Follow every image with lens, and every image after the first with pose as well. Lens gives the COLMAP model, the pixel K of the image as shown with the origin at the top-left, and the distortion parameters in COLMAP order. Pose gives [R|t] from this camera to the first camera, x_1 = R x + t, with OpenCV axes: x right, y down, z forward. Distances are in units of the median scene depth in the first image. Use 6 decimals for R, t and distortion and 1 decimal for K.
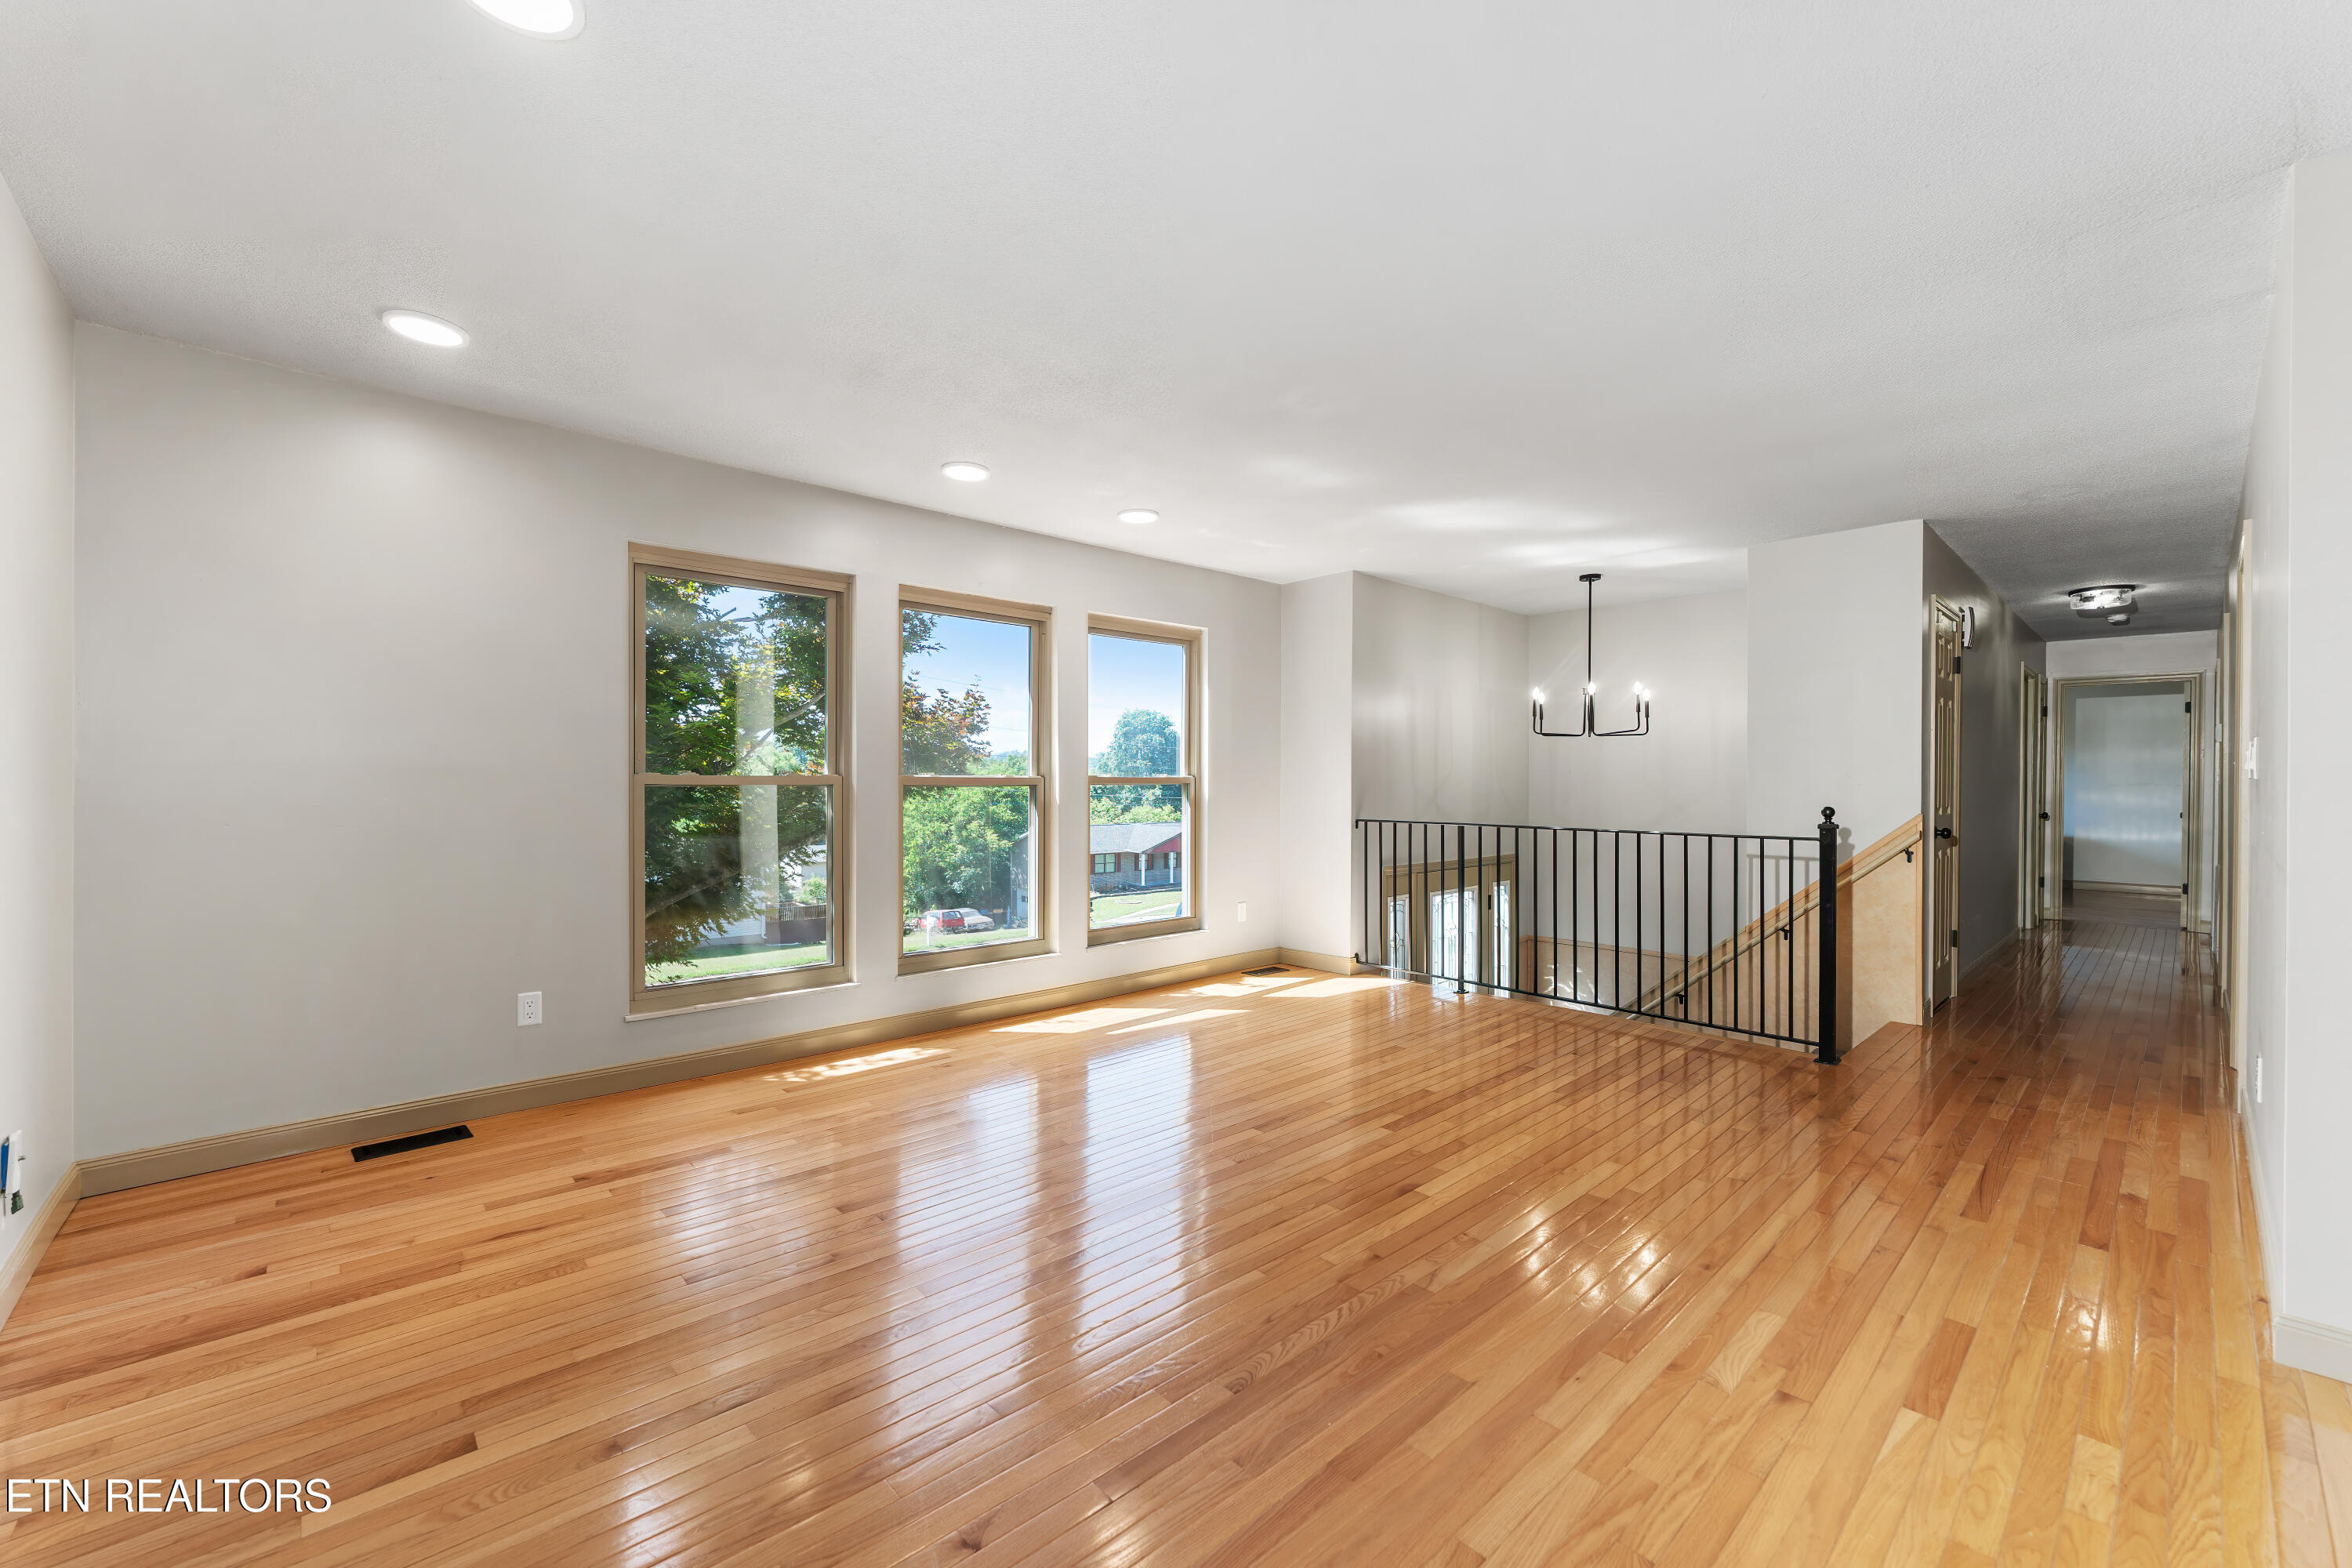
lens RADIAL K [[939.4, 0, 1179.1], [0, 939.4, 787.9], [0, 0, 1]] dist [-0.001766, 0.000179]
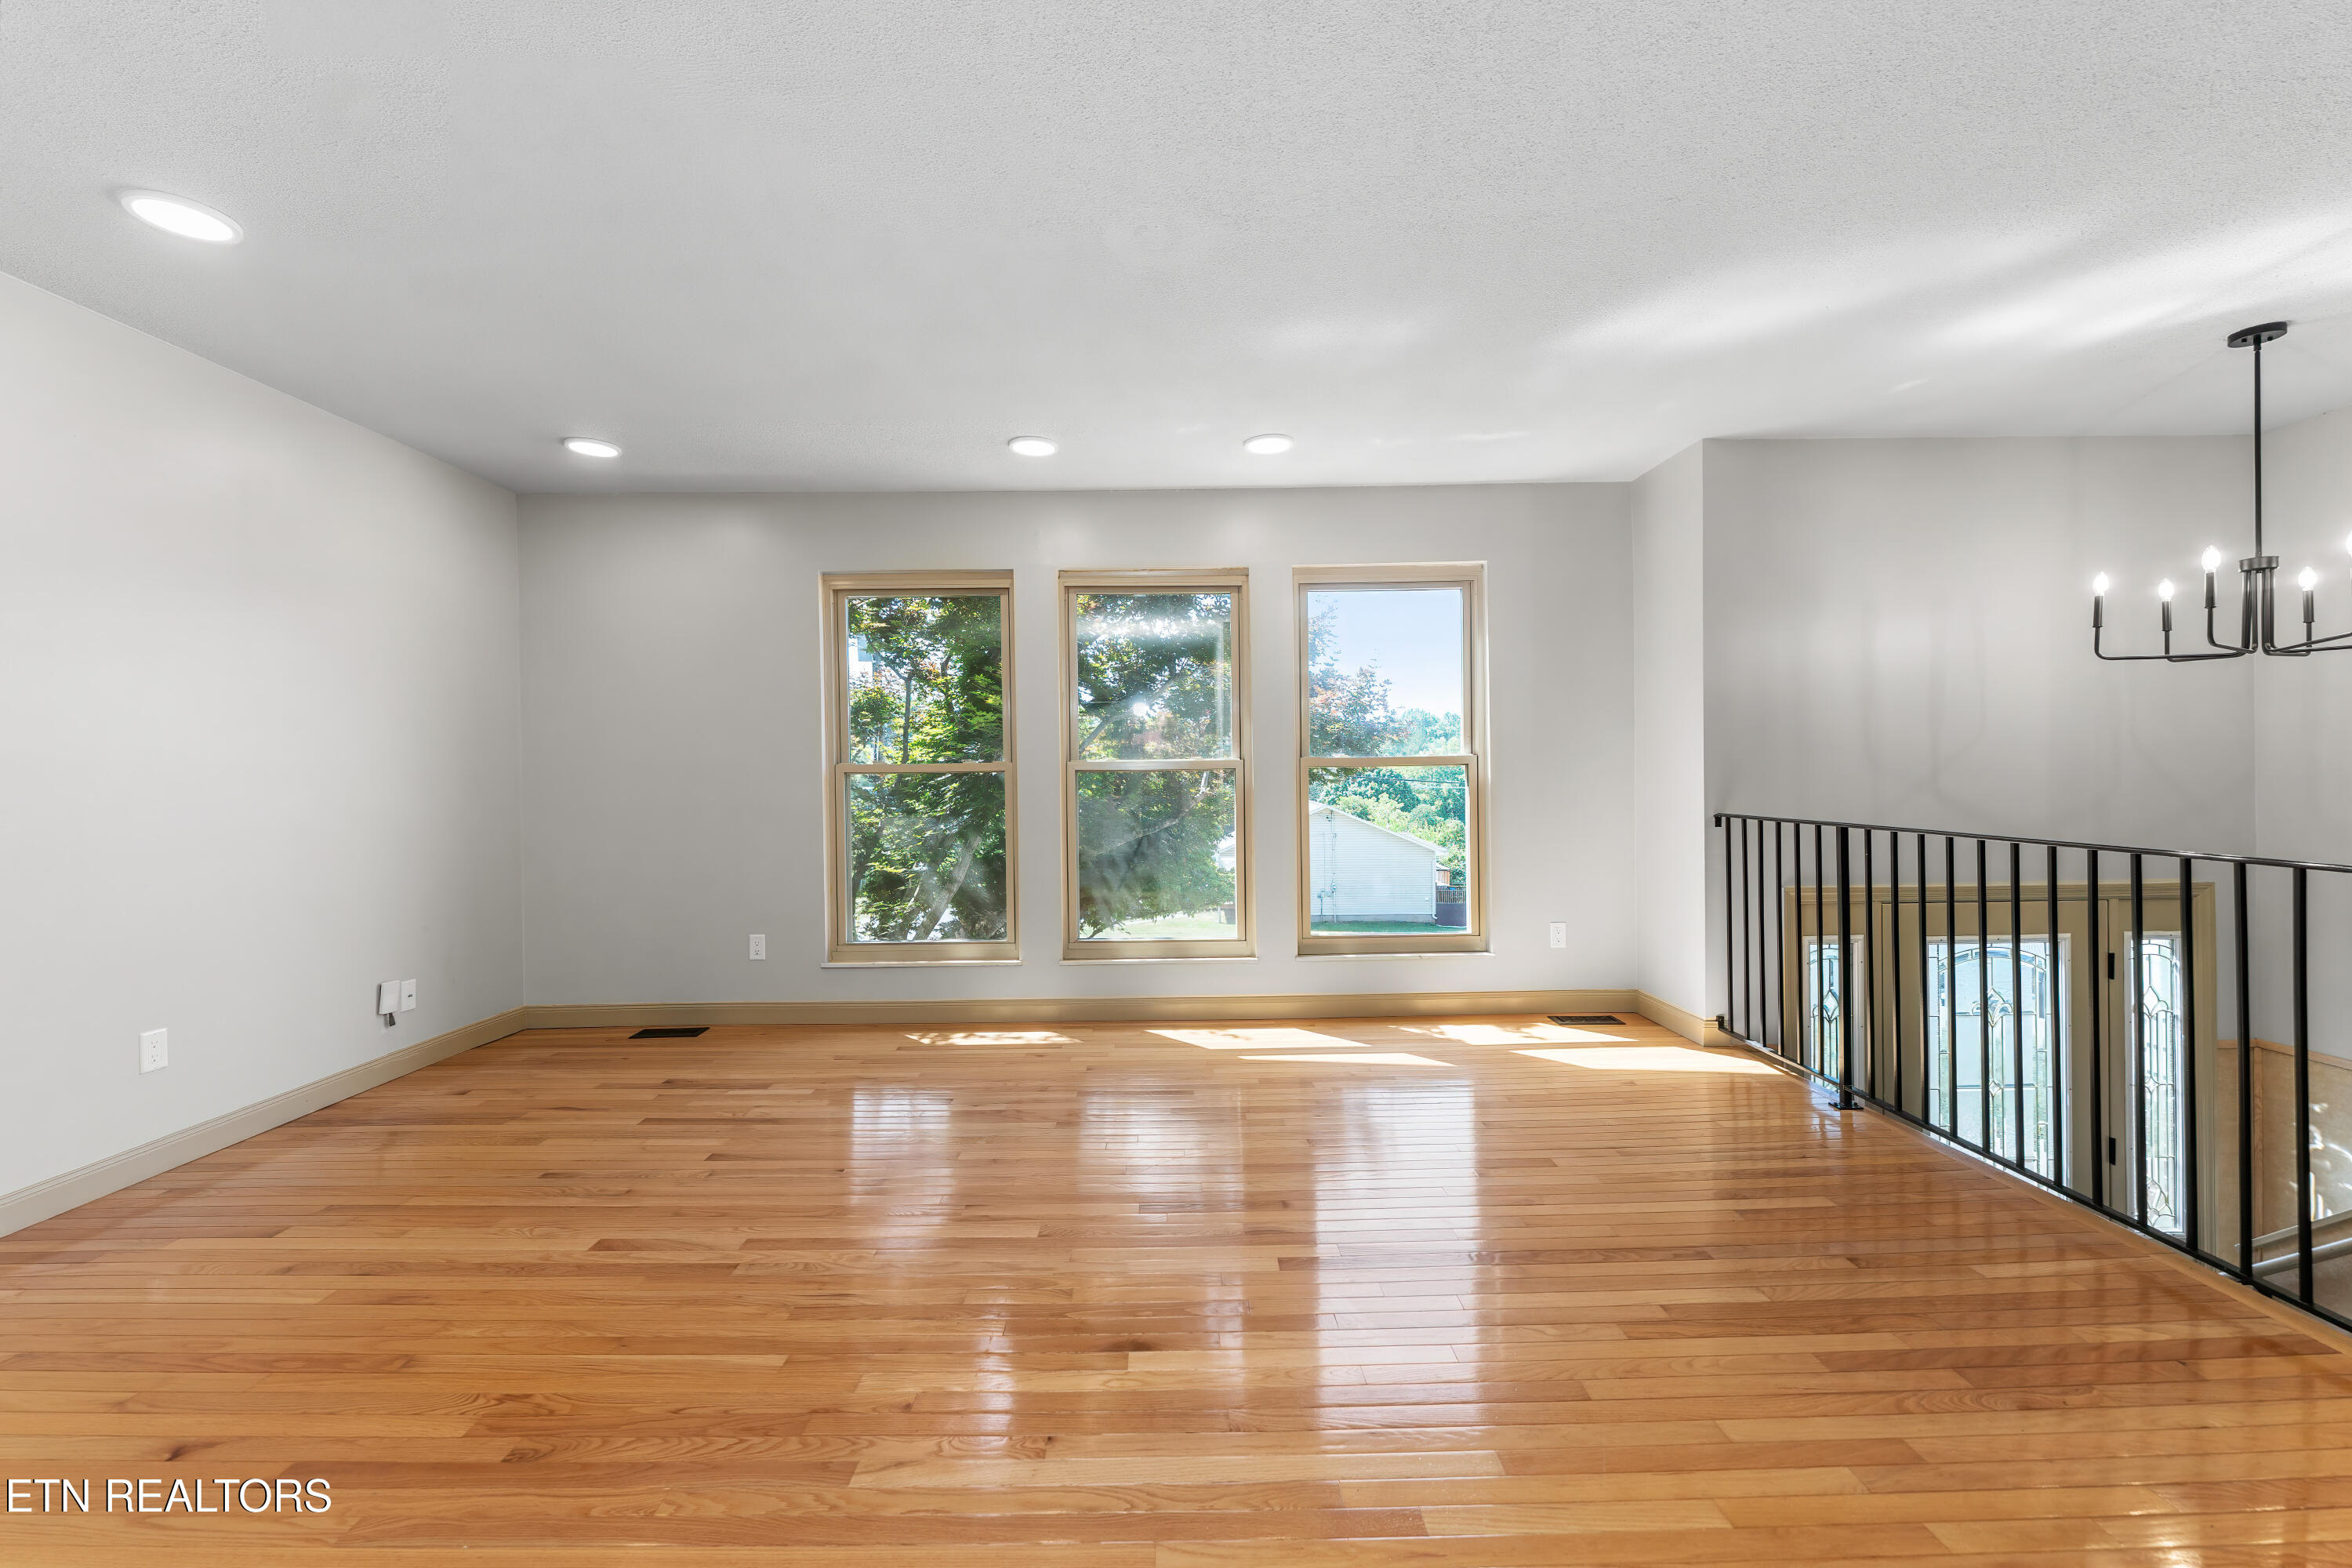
lens RADIAL K [[939.4, 0, 1179.1], [0, 939.4, 787.9], [0, 0, 1]] dist [-0.001766, 0.000179]
pose [[0.740436, 0.000492, -0.672127, 0.354090], [0.009409, 0.999894, 0.011098, 0.004337], [0.672061, -0.014542, 0.740353, 0.253476]]
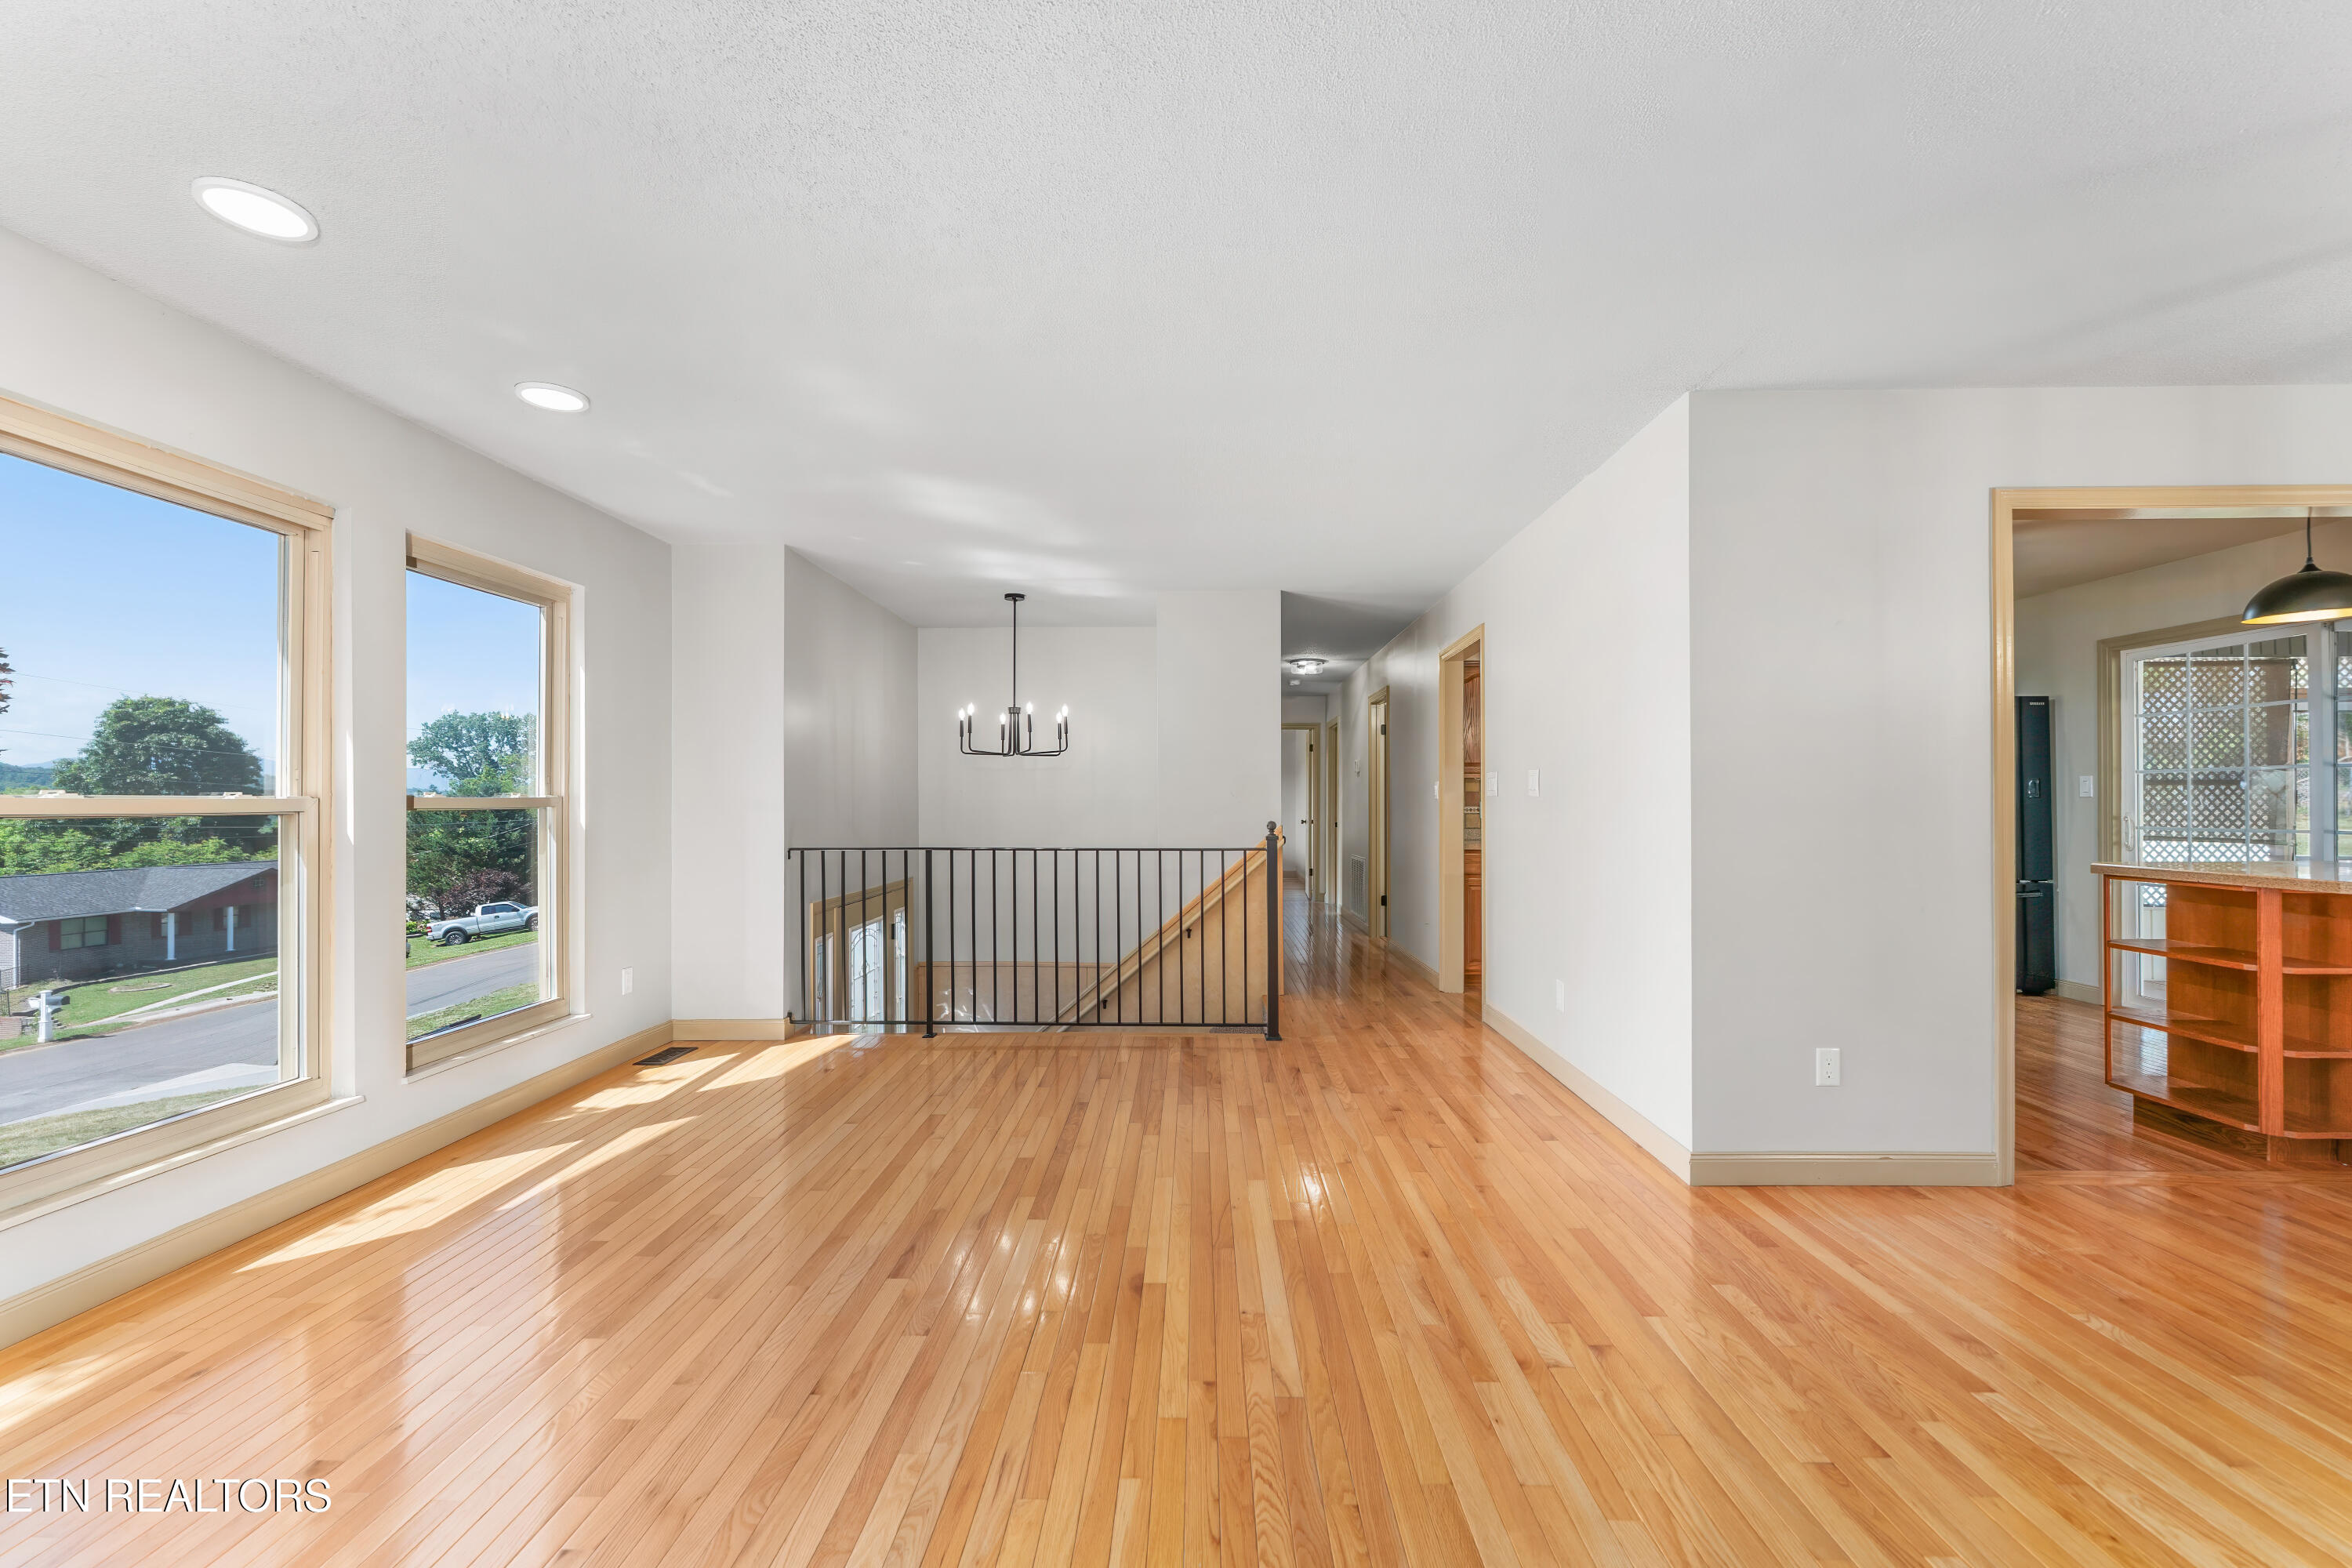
lens RADIAL K [[939.4, 0, 1179.1], [0, 939.4, 787.9], [0, 0, 1]] dist [-0.001766, 0.000179]
pose [[0.694470, 0.006010, 0.719496, -0.165022], [0.009270, 0.999807, -0.017299, -0.001250], [-0.719462, 0.018683, 0.694281, 0.185390]]
